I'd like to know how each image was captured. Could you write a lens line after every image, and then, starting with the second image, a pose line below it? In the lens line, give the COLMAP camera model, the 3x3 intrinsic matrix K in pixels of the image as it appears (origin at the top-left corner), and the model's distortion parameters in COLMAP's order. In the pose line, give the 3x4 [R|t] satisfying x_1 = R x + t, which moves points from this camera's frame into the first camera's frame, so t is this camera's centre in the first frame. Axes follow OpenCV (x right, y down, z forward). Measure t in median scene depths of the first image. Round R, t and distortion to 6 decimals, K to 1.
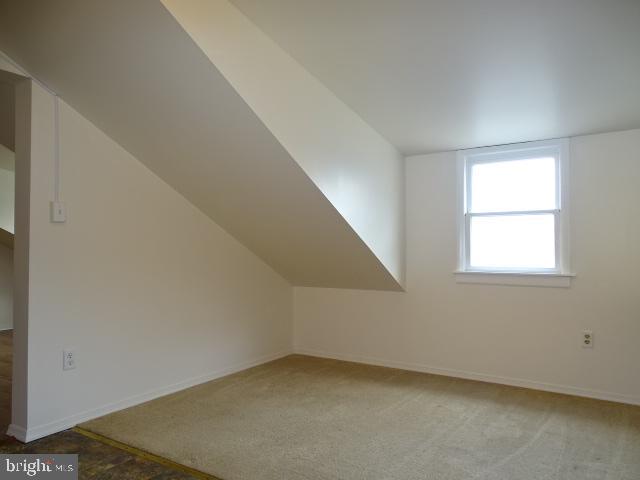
lens RADIAL K [[457.5, 0, 320.0], [0, 457.5, 240.0], [0, 0, 1]] dist [0.006286, -0.004180]
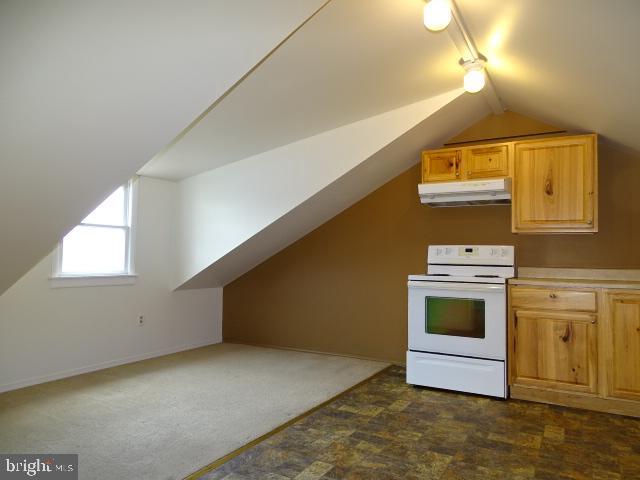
lens RADIAL K [[457.5, 0, 320.0], [0, 457.5, 240.0], [0, 0, 1]] dist [0.006286, -0.004180]
pose [[-0.052442, 0.039112, 0.997858, -1.475930], [-0.032401, 0.998640, -0.040846, 0.016327], [-0.998098, -0.034474, -0.051103, 0.895778]]
